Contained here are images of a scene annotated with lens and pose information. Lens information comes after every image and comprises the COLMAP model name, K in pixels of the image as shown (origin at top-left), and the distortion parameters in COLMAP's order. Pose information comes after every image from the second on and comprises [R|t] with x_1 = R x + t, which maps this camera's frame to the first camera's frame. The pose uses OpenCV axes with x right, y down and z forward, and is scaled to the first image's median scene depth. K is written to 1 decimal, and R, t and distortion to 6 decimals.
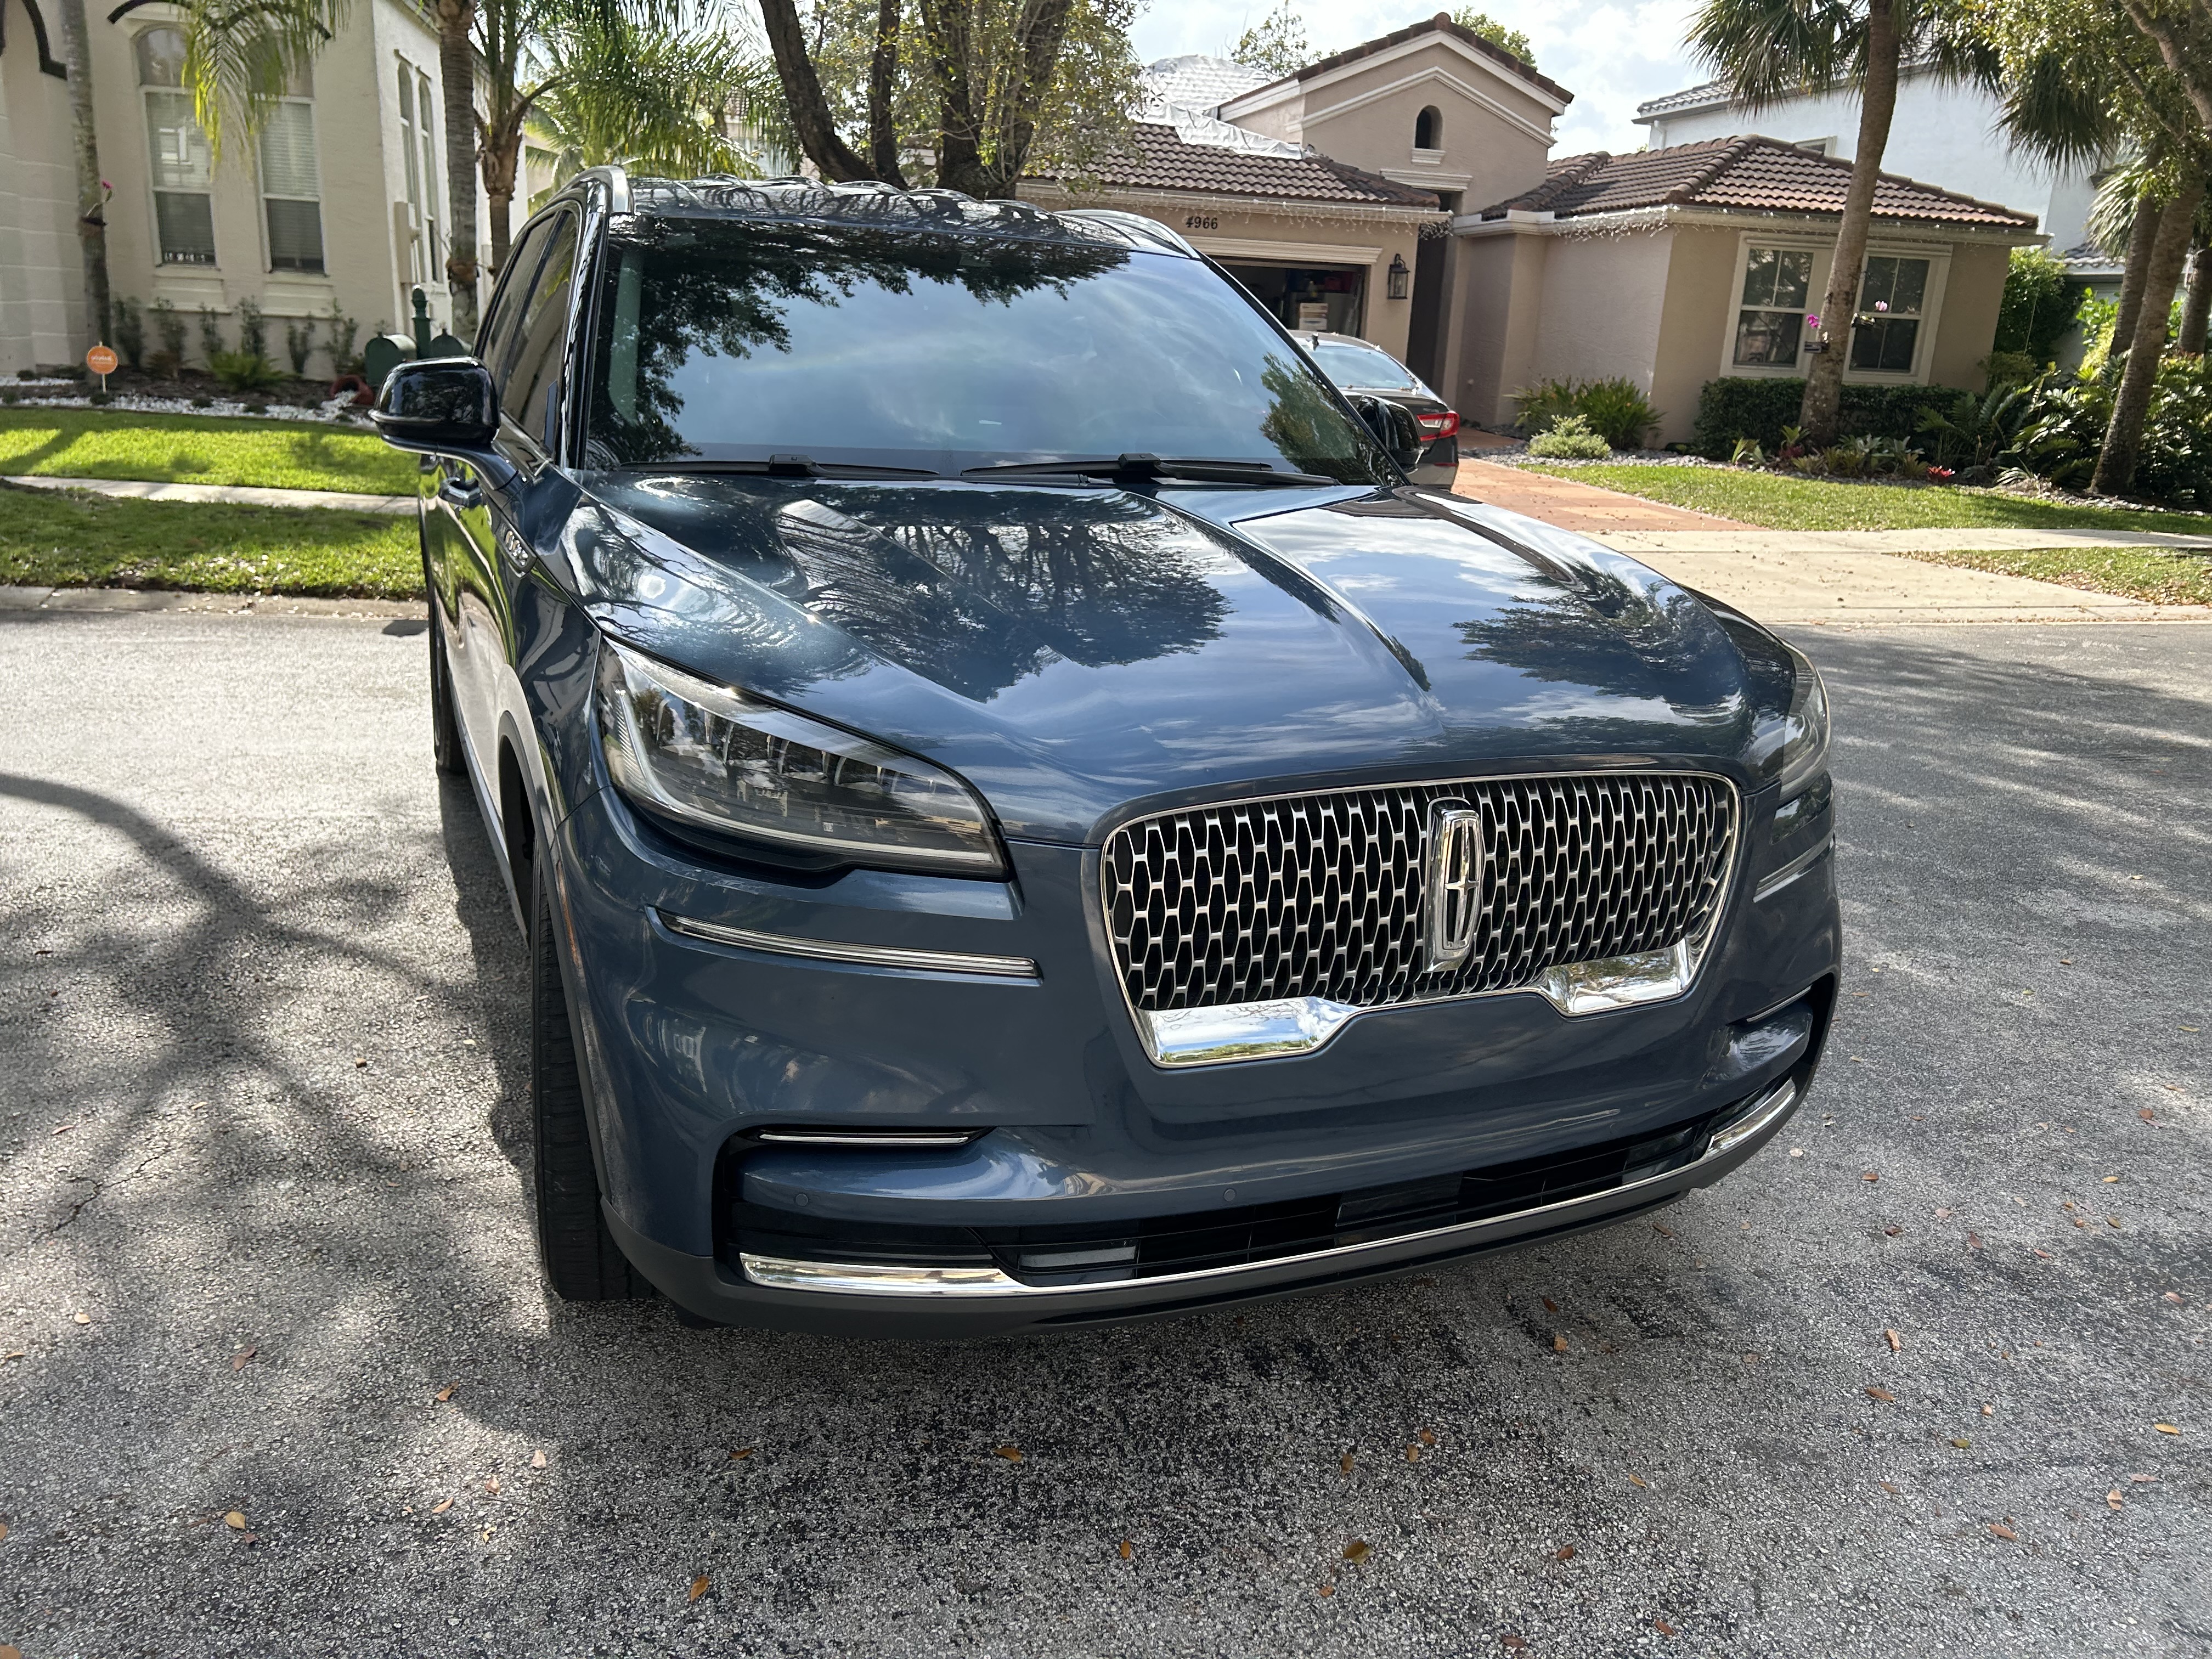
lens RADIAL K [[1674.7, 0, 1102.2], [0, 1674.7, 835.0], [0, 0, 1]] dist [0.032938, -0.021995]
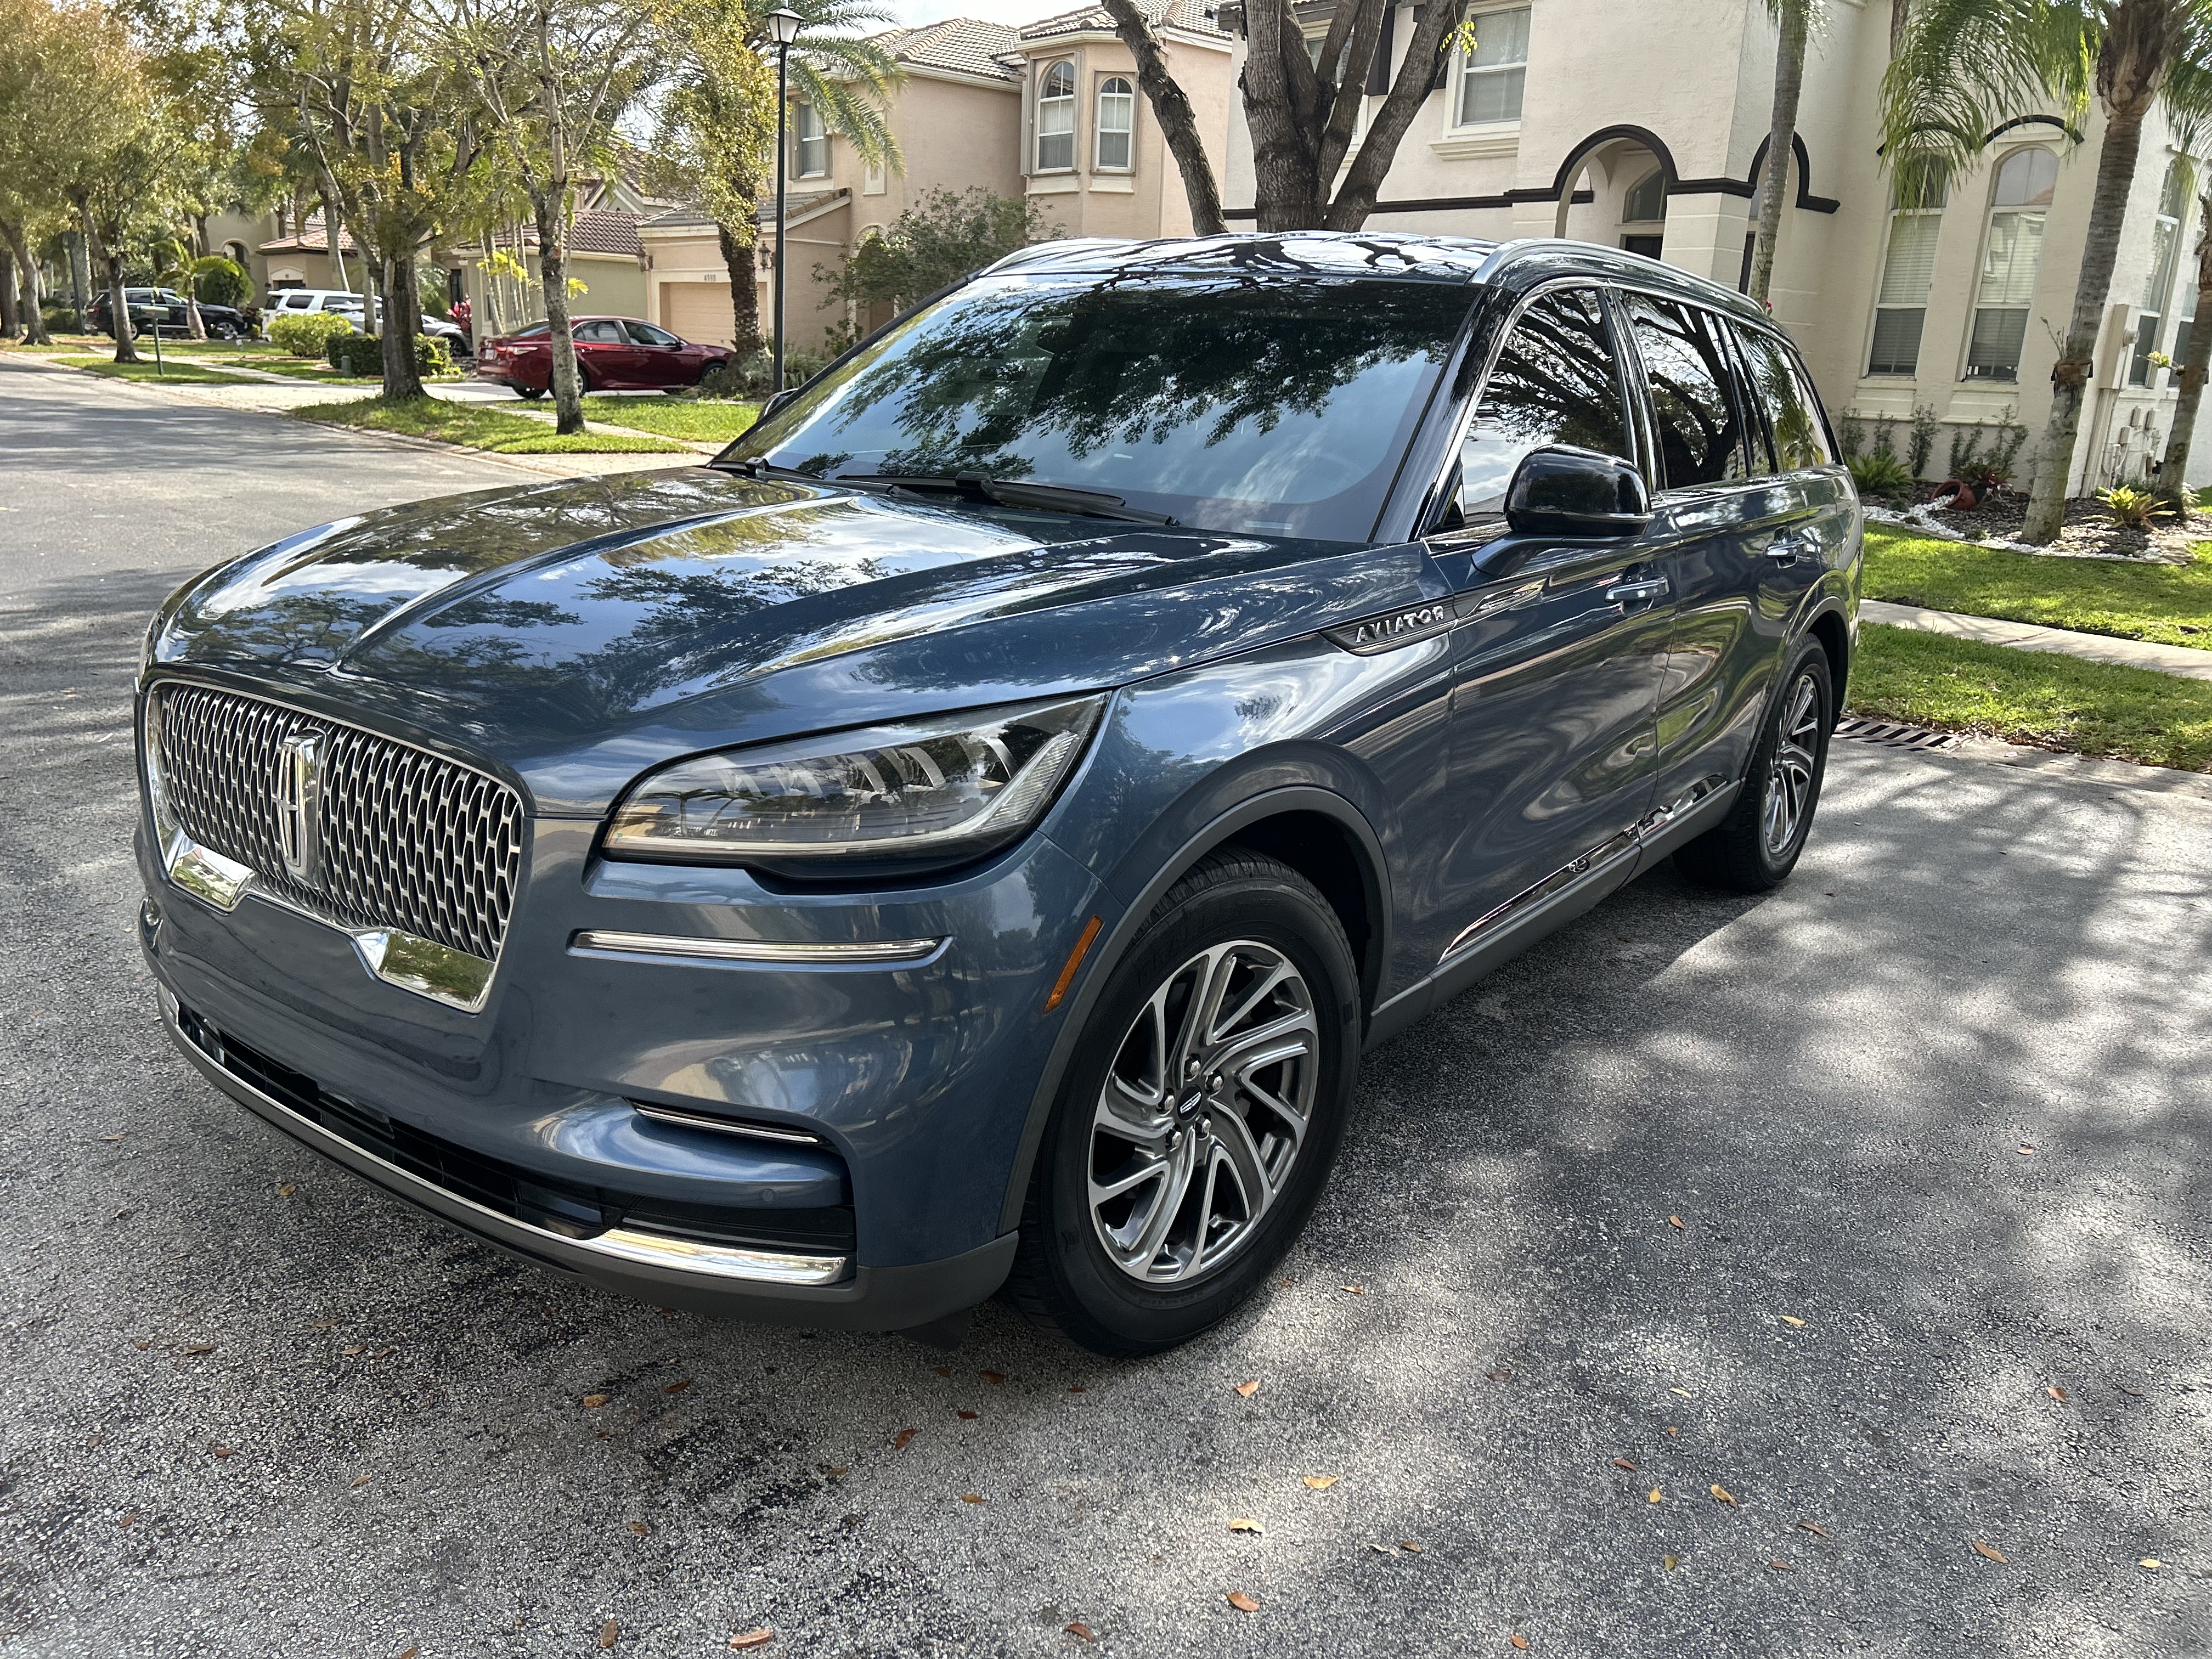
lens RADIAL K [[1674.7, 0, 1103.0], [0, 1674.7, 820.3], [0, 0, 1]] dist [0.032938, -0.021995]
pose [[0.517864, 0.204232, -0.830726, 0.134490], [-0.265541, 0.961493, 0.070846, -0.017166], [0.813206, 0.183904, 0.552155, 0.078794]]
